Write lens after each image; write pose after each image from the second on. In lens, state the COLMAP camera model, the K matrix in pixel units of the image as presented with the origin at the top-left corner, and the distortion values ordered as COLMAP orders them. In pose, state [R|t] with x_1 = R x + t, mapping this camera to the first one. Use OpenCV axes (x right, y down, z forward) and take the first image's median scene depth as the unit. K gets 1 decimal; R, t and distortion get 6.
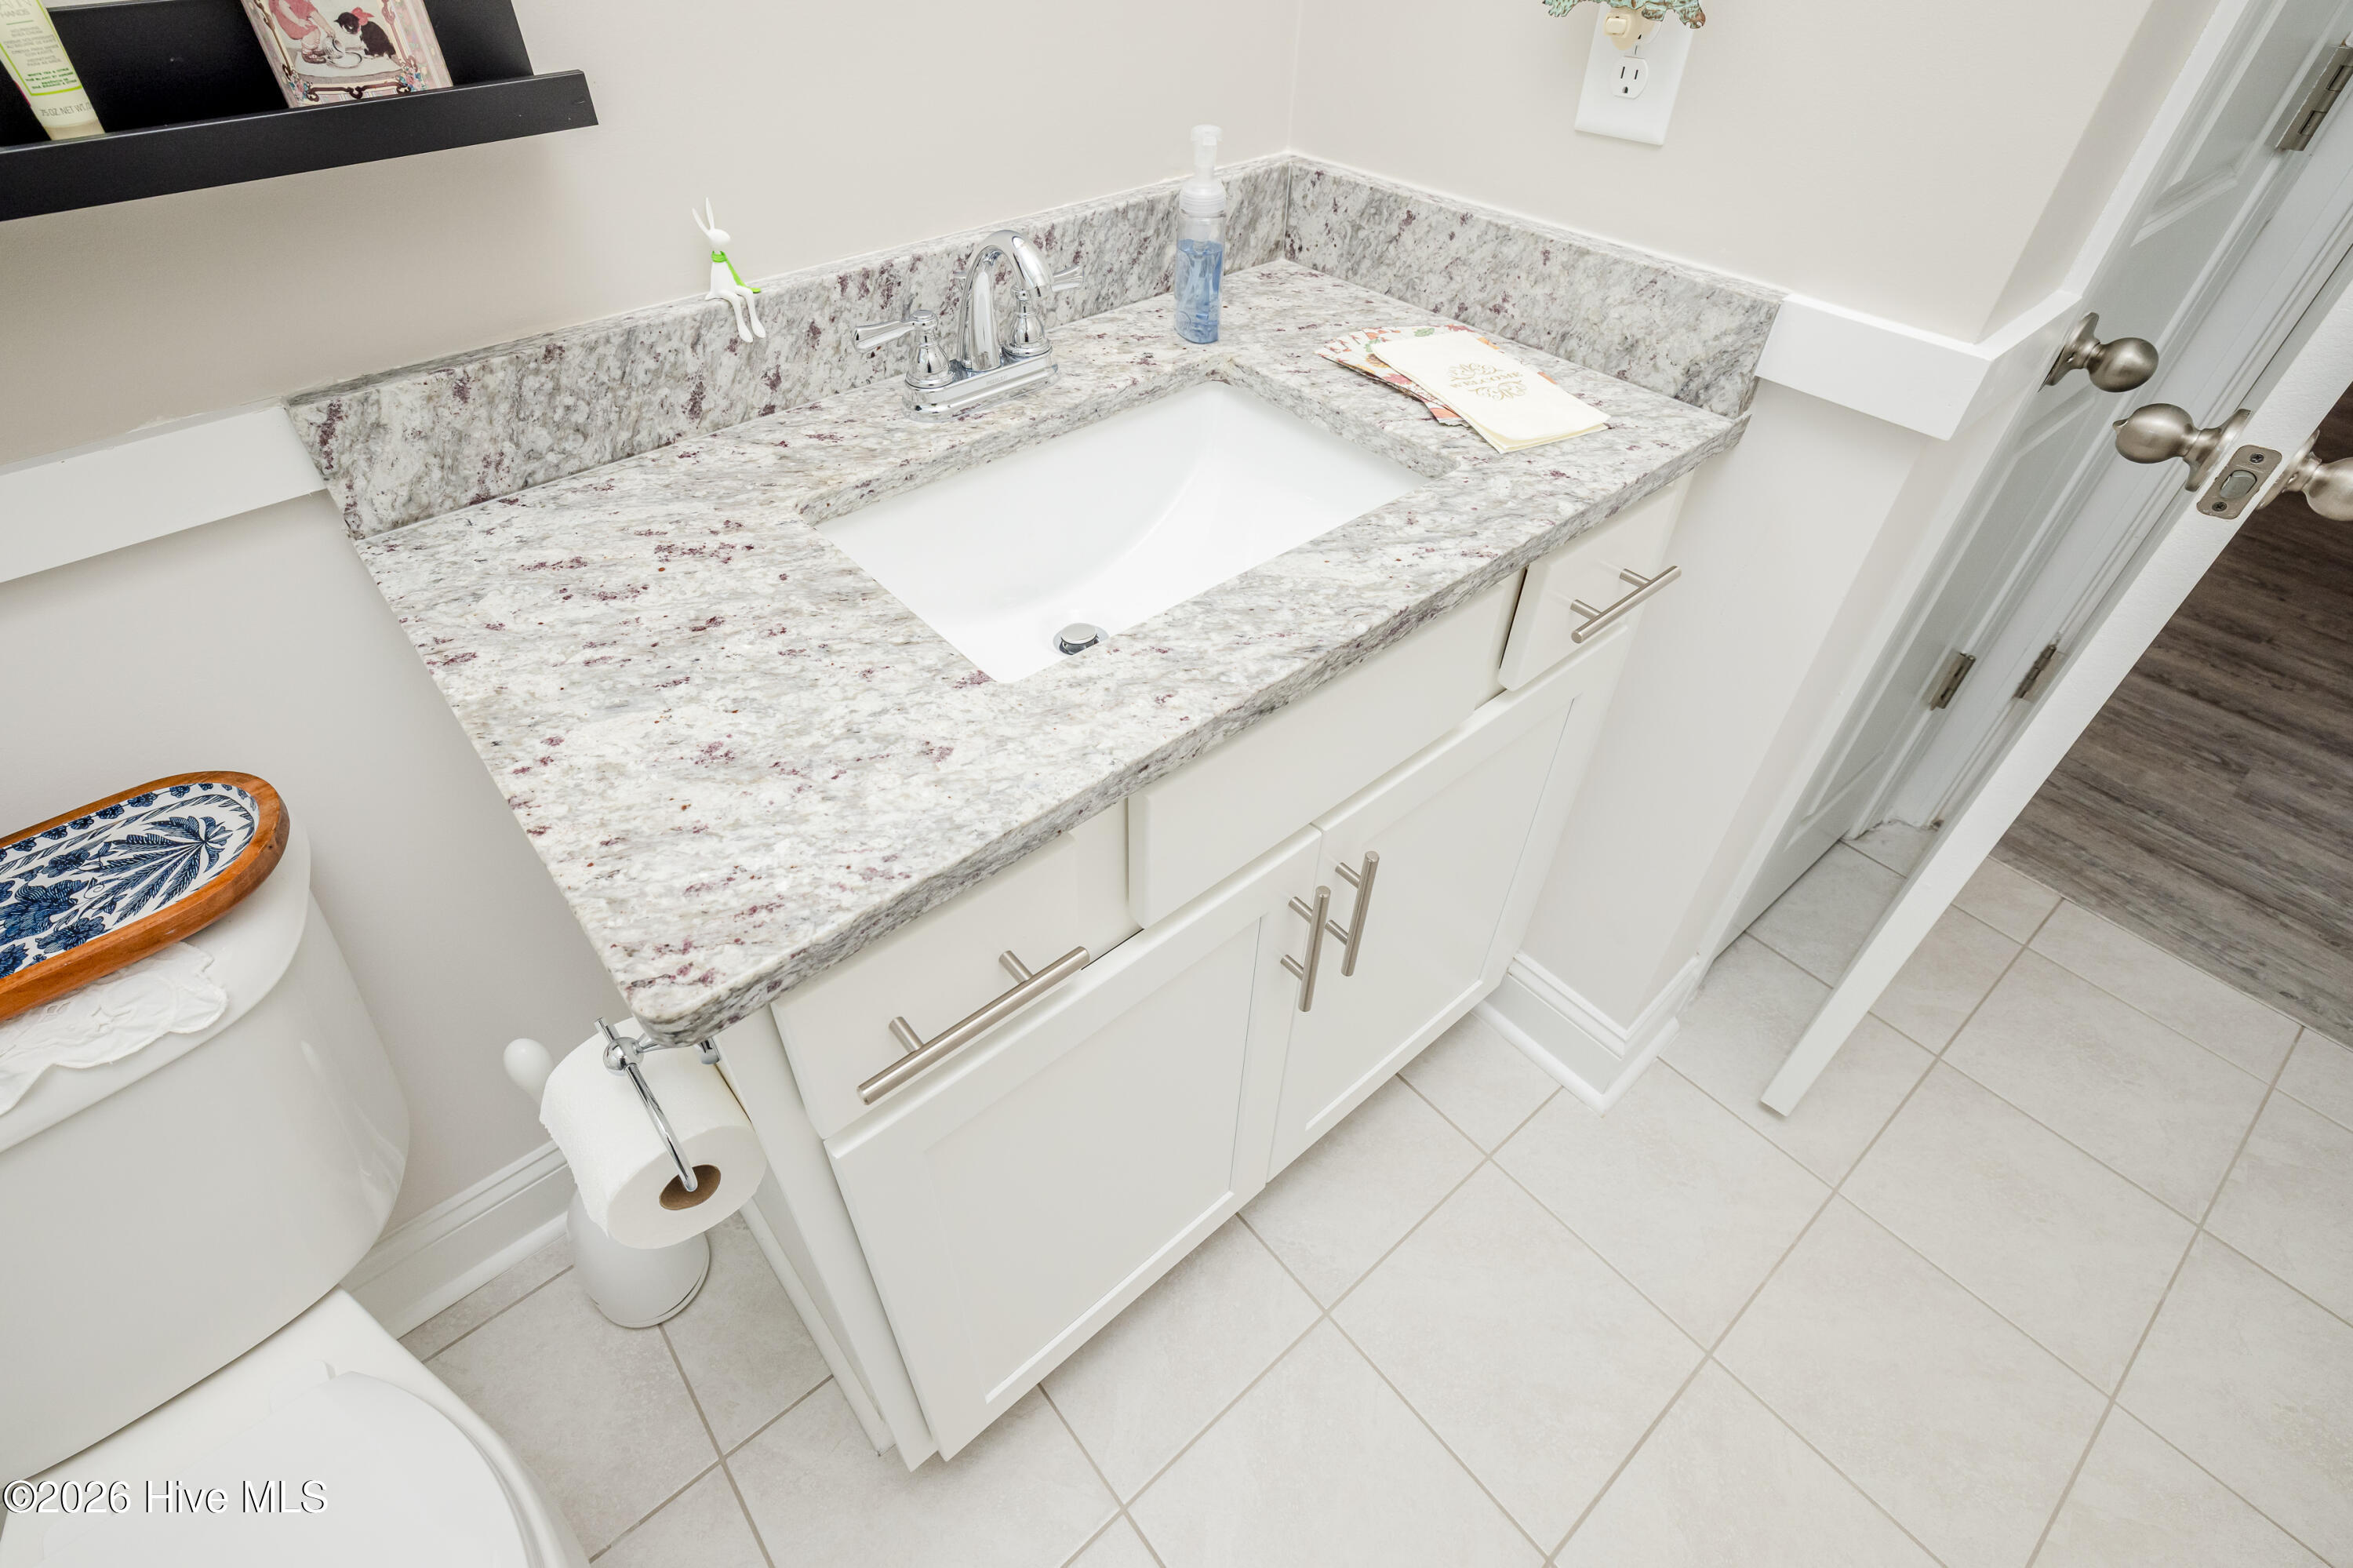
lens RADIAL K [[1089.5, 0, 1171.1], [0, 1089.5, 724.9], [0, 0, 1]] dist [0.002473, 0.000301]
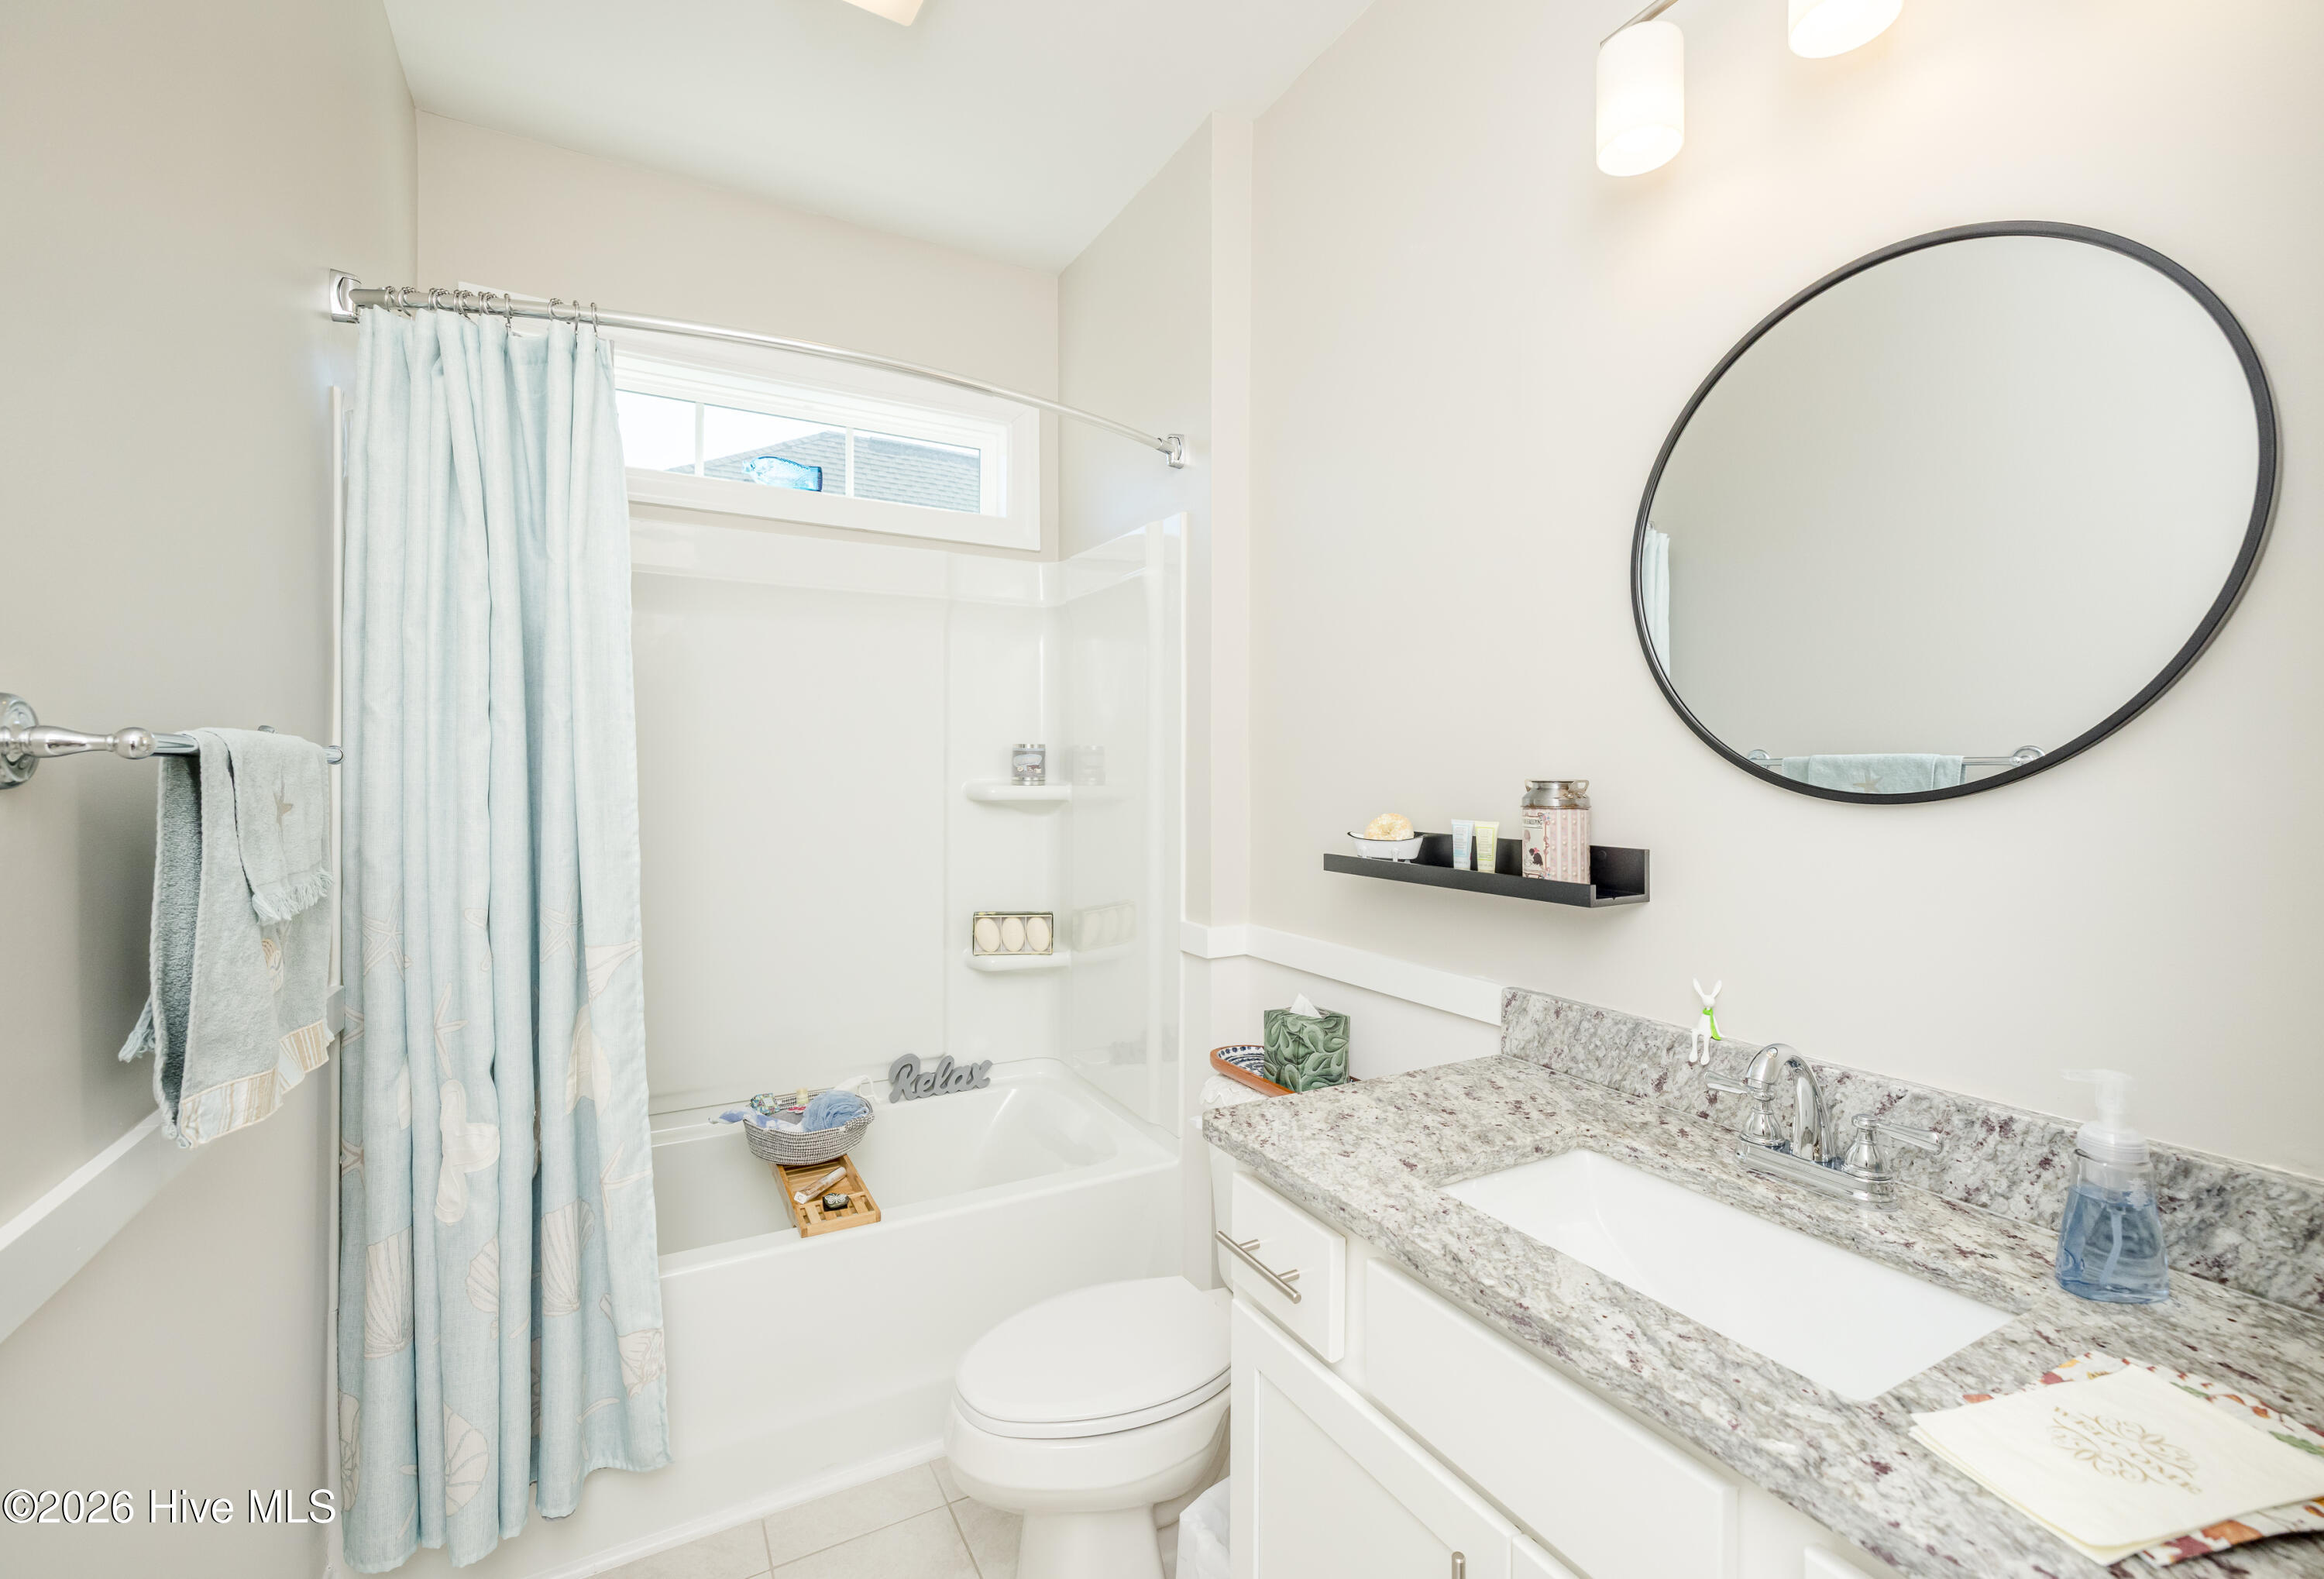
lens RADIAL K [[1009.7, 0, 1169.7], [0, 1009.7, 753.8], [0, 0, 1]] dist [-0.000493, -0.000278]
pose [[-0.179926, -0.015509, -0.983558, 1.217597], [-0.656842, 0.746197, 0.108392, -0.372212], [0.732247, 0.665544, -0.144447, 0.414365]]
